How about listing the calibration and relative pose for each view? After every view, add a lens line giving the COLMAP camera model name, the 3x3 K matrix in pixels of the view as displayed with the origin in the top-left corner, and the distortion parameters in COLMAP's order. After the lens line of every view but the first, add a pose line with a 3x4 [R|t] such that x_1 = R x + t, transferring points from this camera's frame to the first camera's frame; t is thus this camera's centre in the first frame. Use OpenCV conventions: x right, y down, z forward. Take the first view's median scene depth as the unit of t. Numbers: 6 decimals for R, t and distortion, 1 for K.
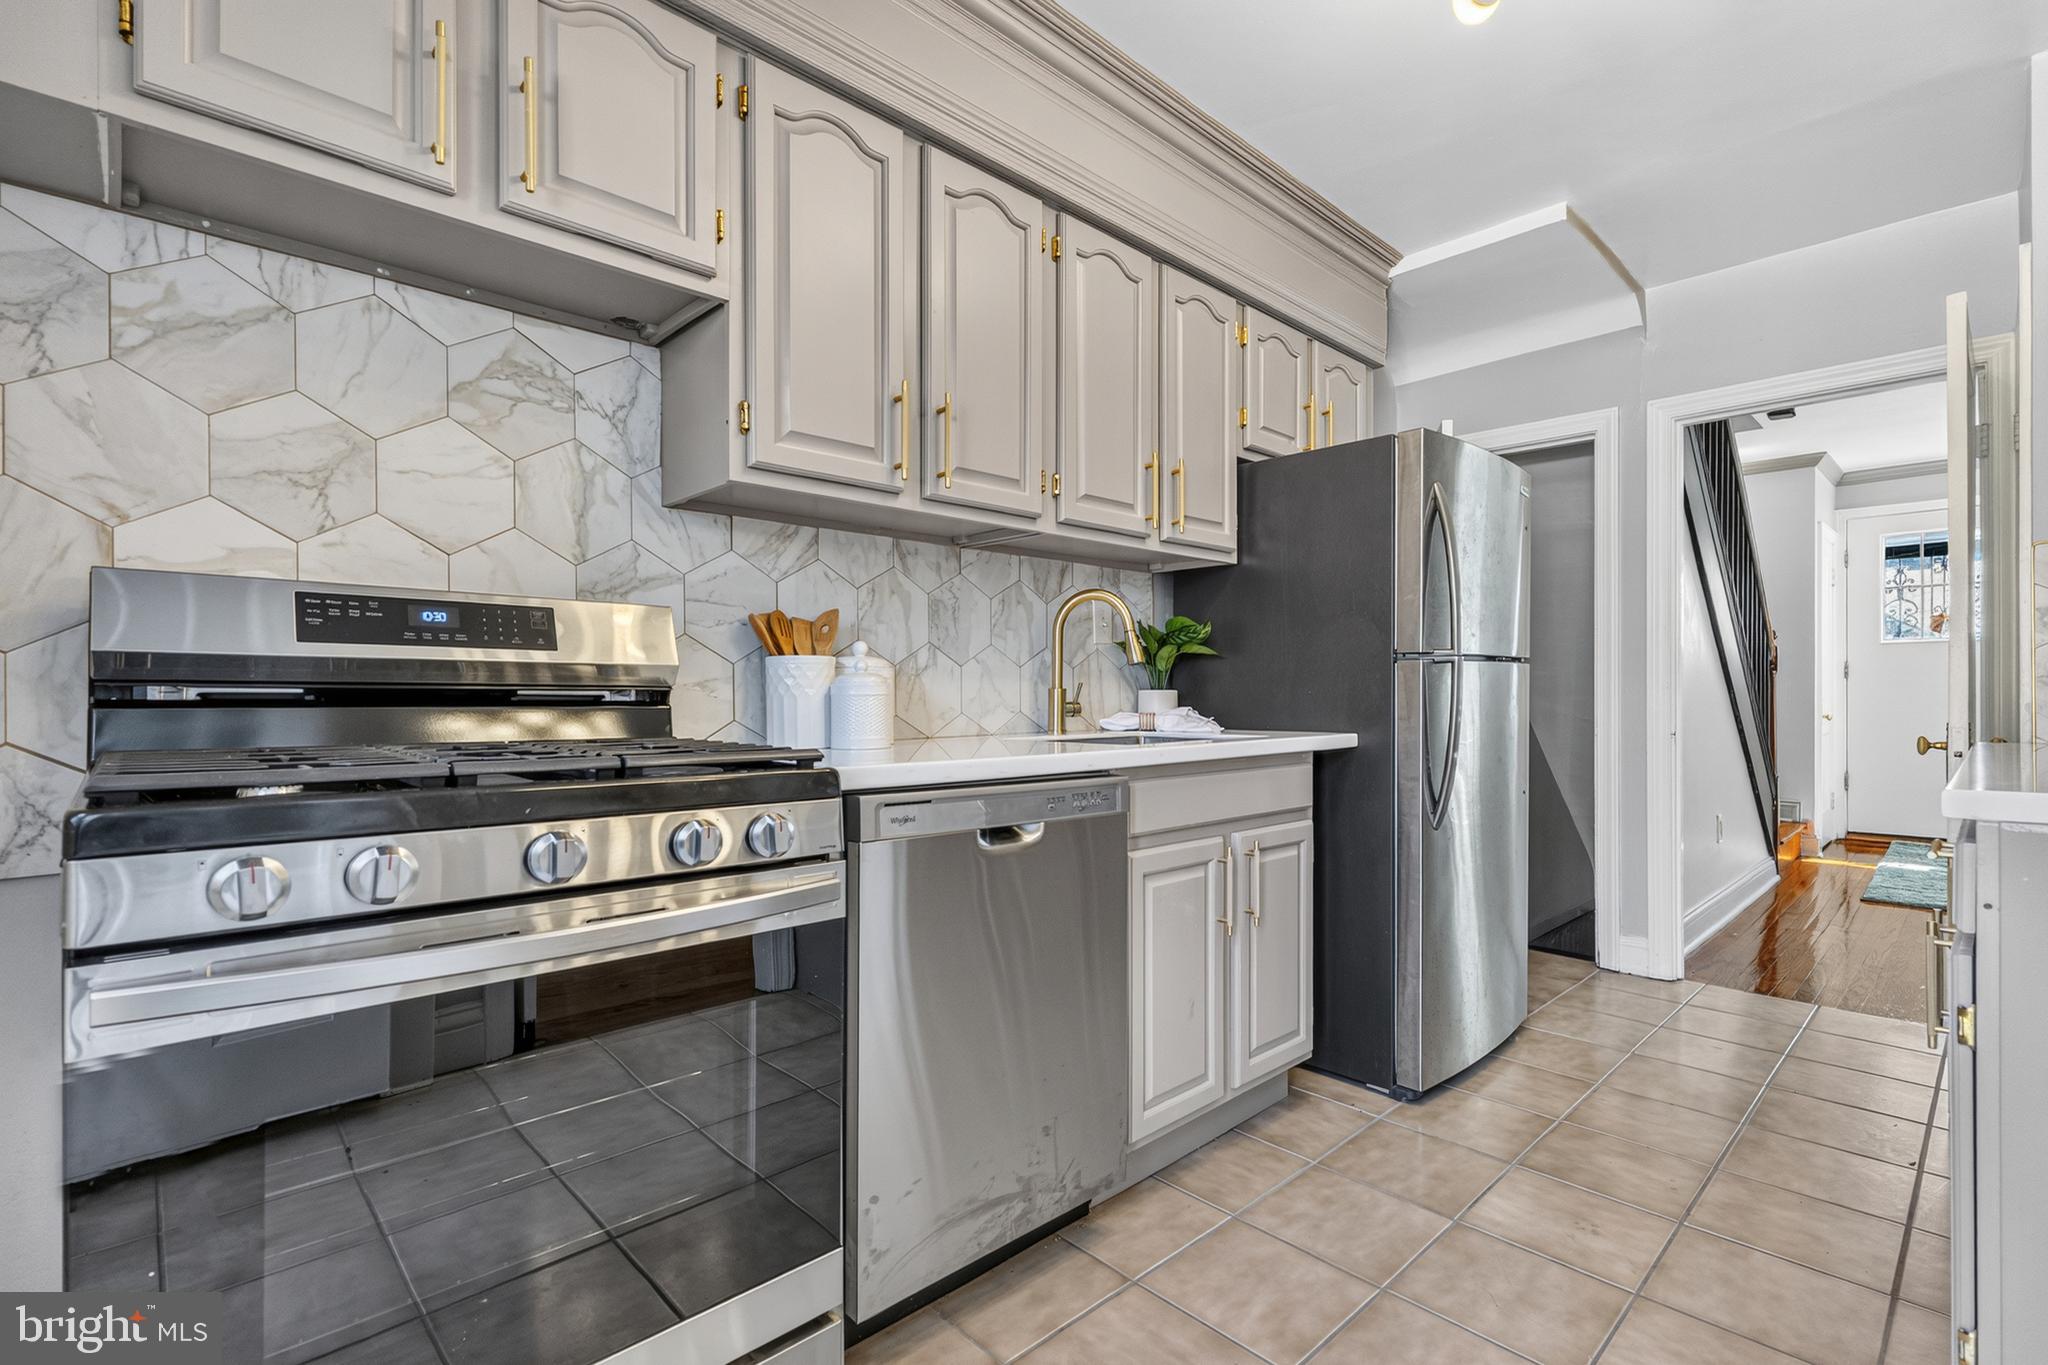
lens RADIAL K [[939.6, 0, 1028.9], [0, 939.6, 689.0], [0, 0, 1]] dist [0.001346, -0.000013]
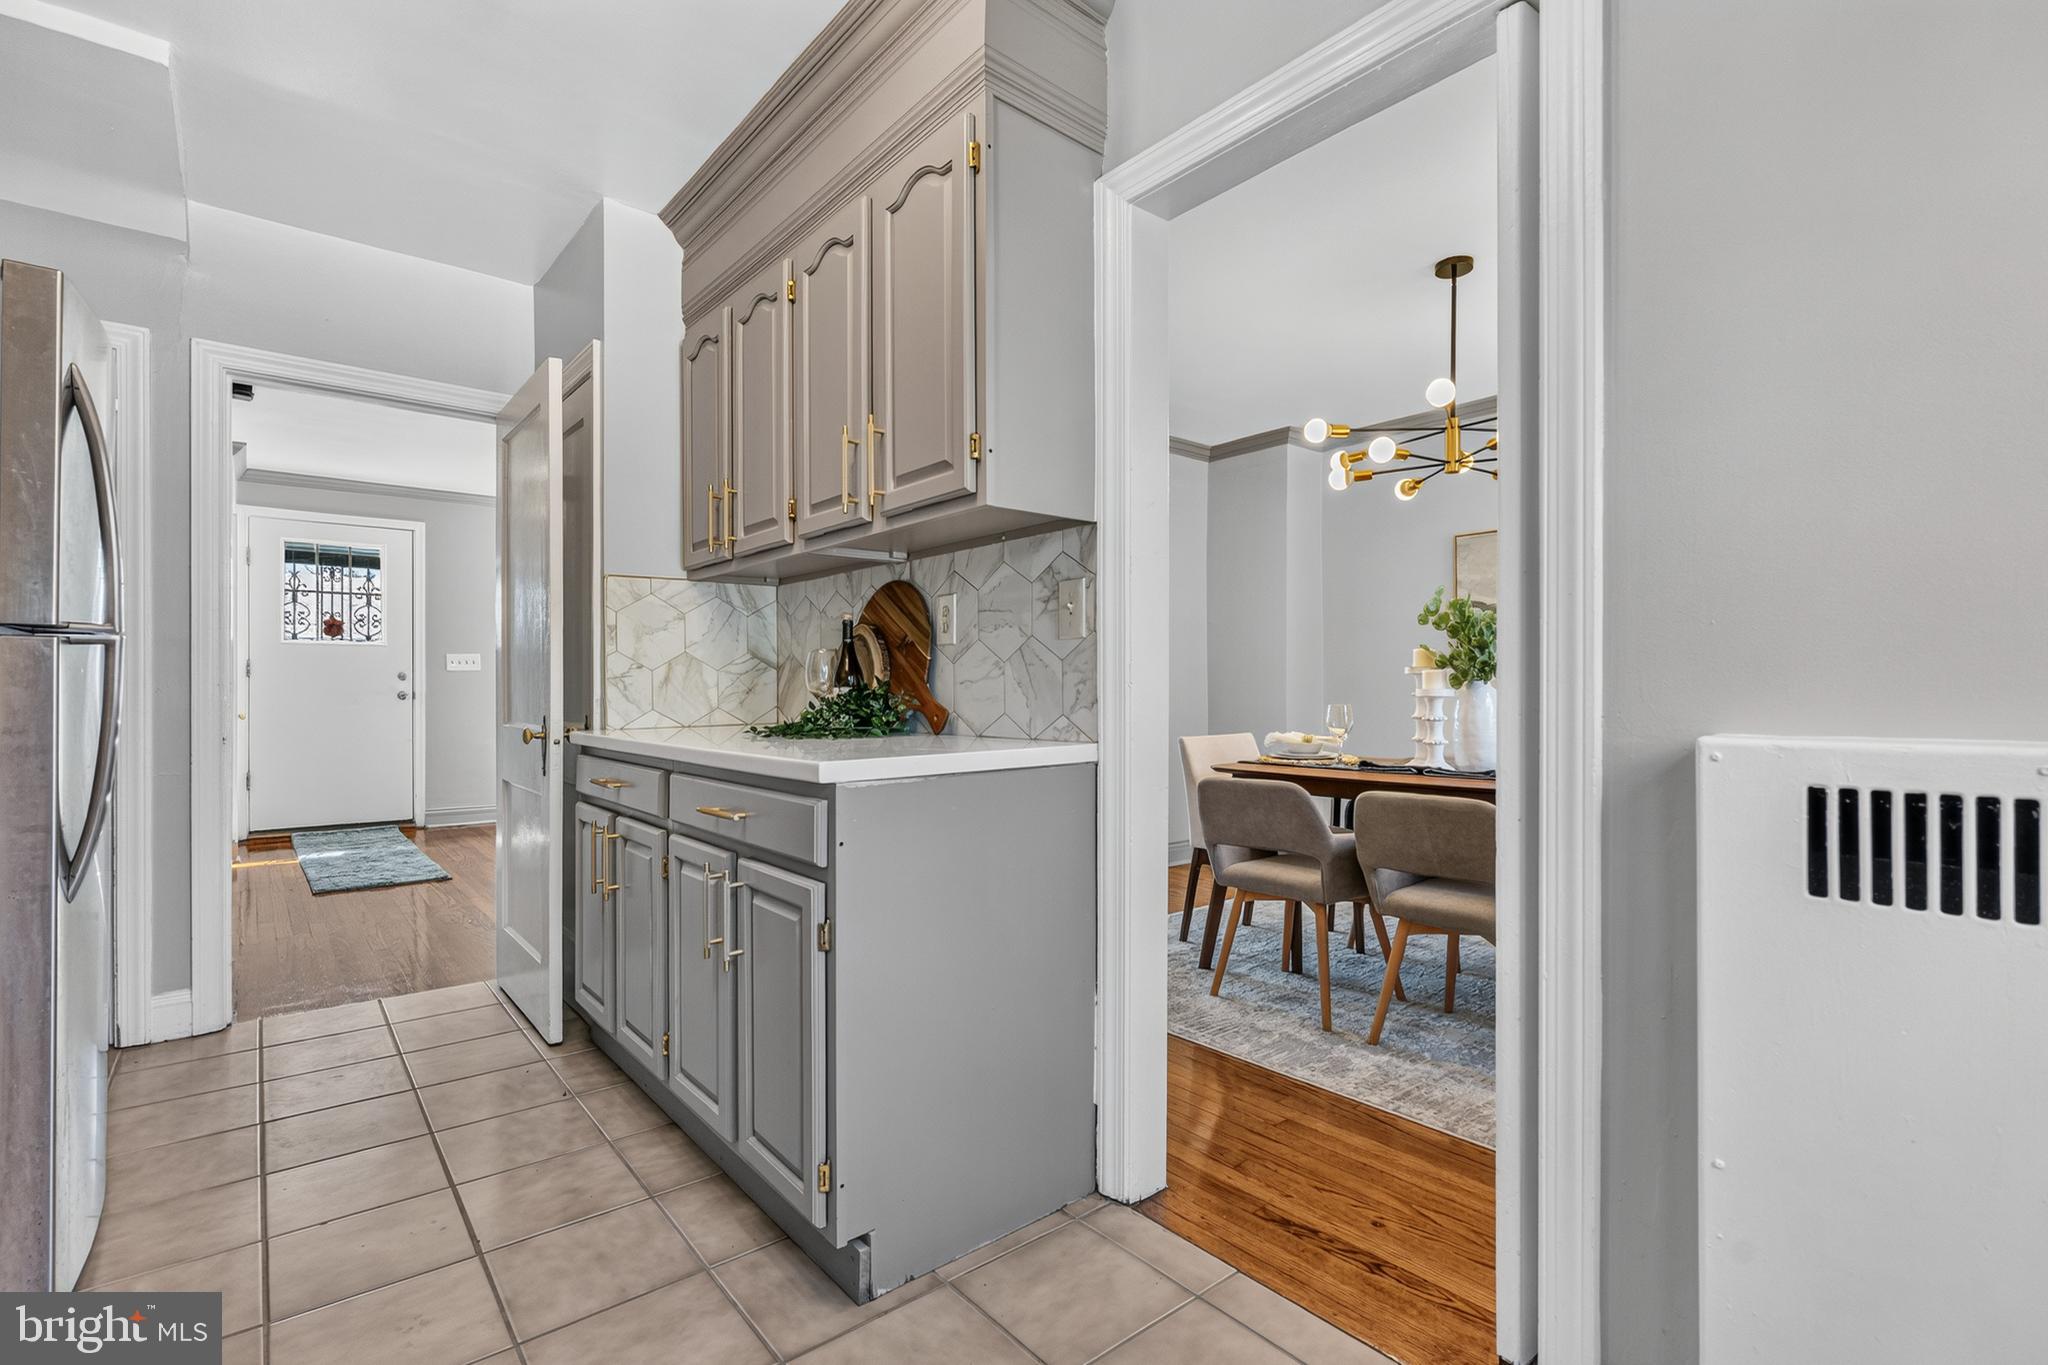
lens RADIAL K [[939.6, 0, 1029.0], [0, 939.6, 690.6], [0, 0, 1]] dist [0.001346, -0.000013]
pose [[0.066377, 0.002720, 0.997791, -0.116383], [-0.005487, 0.999982, -0.002361, 0.002013], [-0.997780, -0.005318, 0.066391, 0.217439]]
